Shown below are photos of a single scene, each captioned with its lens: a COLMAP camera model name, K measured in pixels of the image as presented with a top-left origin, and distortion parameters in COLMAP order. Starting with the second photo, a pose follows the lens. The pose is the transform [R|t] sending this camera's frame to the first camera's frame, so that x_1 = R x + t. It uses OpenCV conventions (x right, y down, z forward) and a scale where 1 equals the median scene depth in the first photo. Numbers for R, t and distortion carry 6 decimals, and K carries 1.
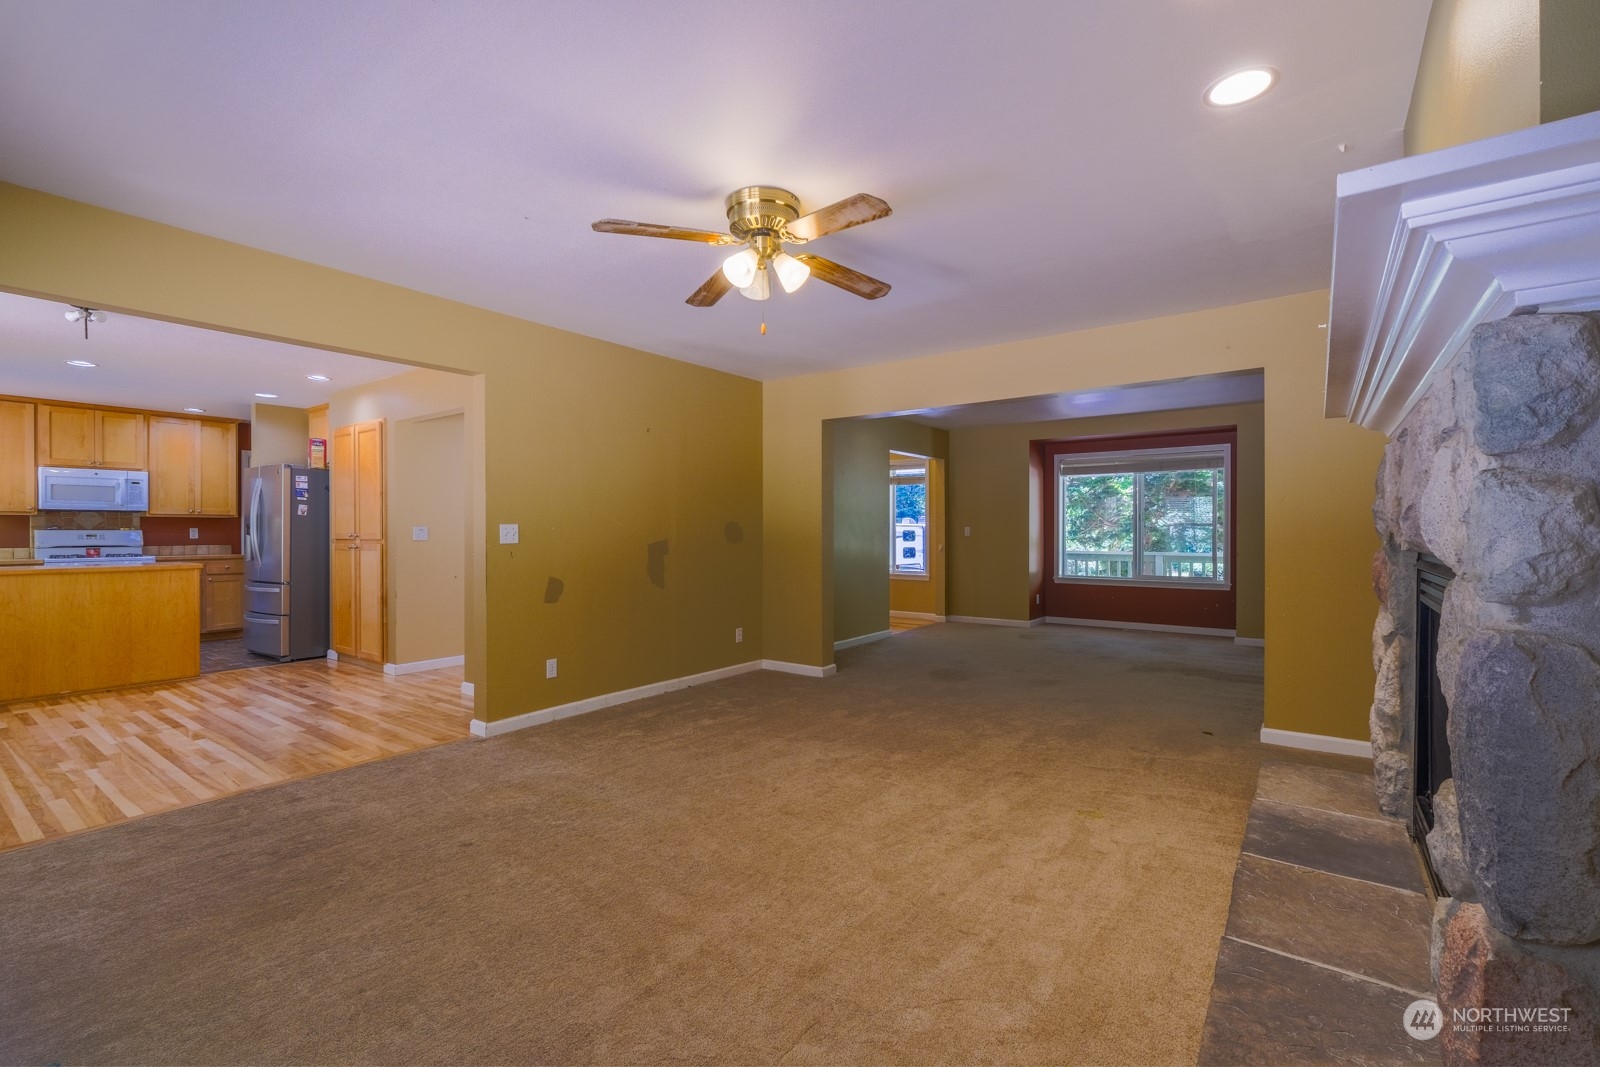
lens RADIAL K [[703.2, 0, 807.5], [0, 703.2, 530.6], [0, 0, 1]] dist [0.000226, 0.000420]
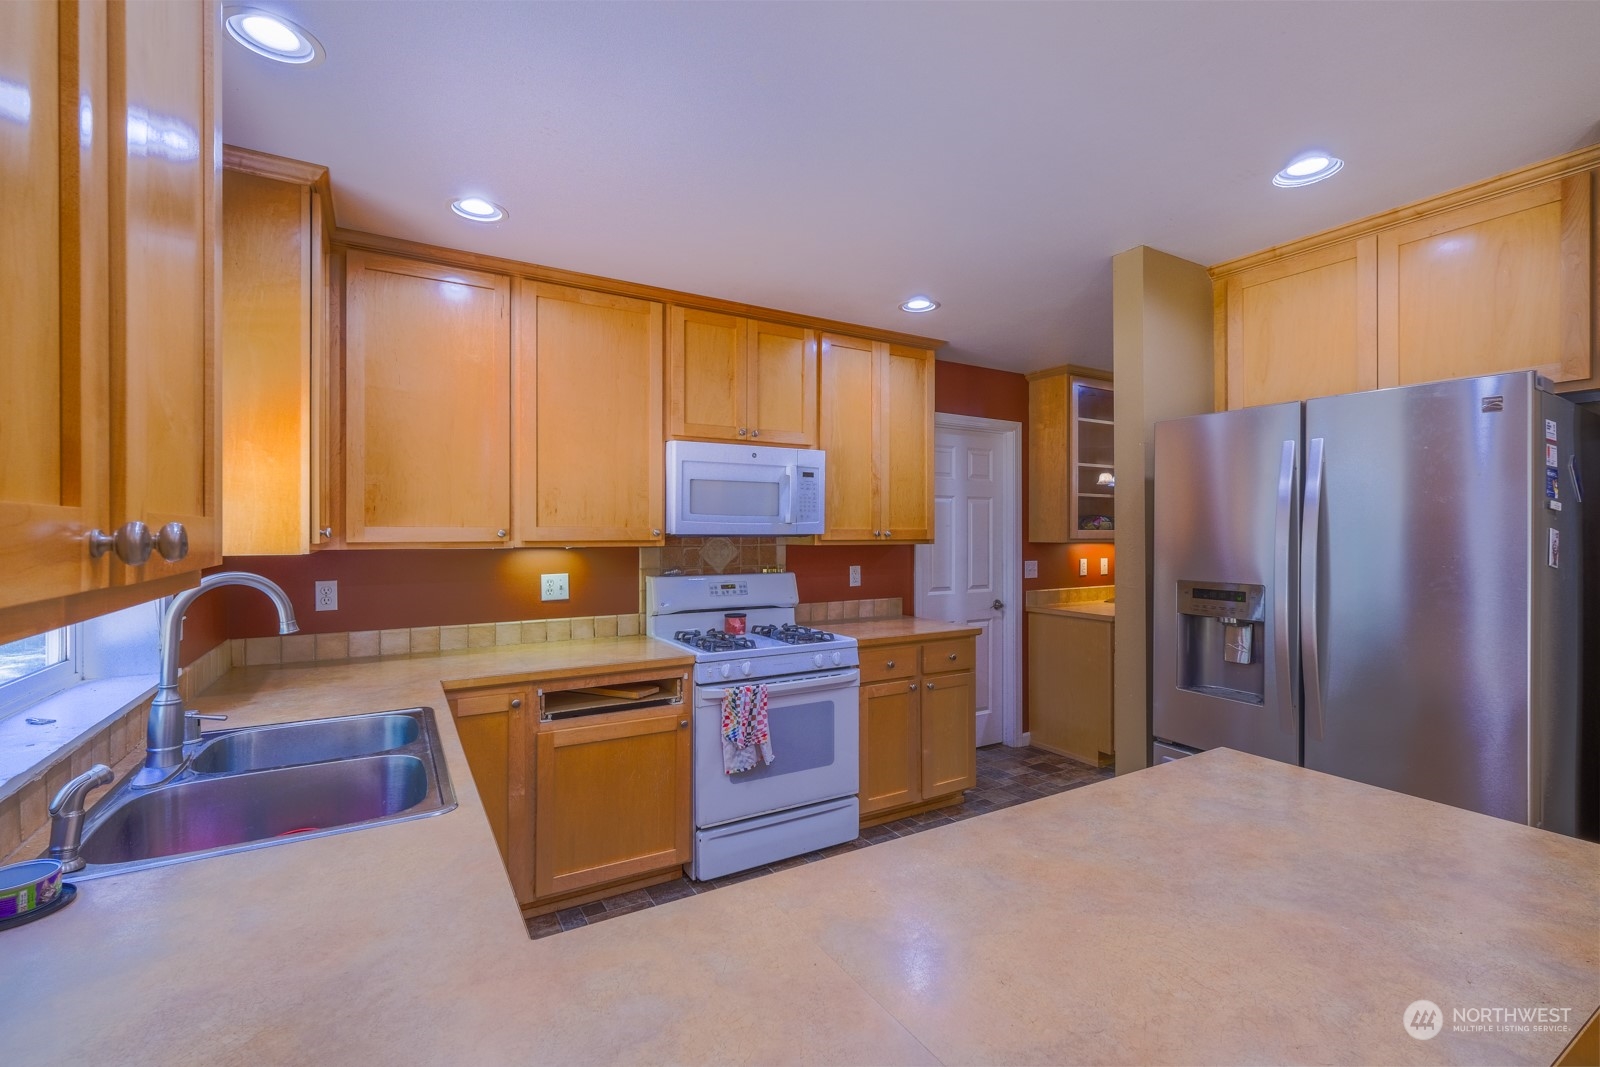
lens RADIAL K [[703.2, 0, 807.5], [0, 703.2, 530.6], [0, 0, 1]] dist [0.000226, 0.000420]
pose [[0.922482, 0.004572, -0.386014, -0.787729], [-0.004293, 0.999990, 0.001585, -0.032260], [0.386017, 0.000195, 0.922491, 0.581894]]
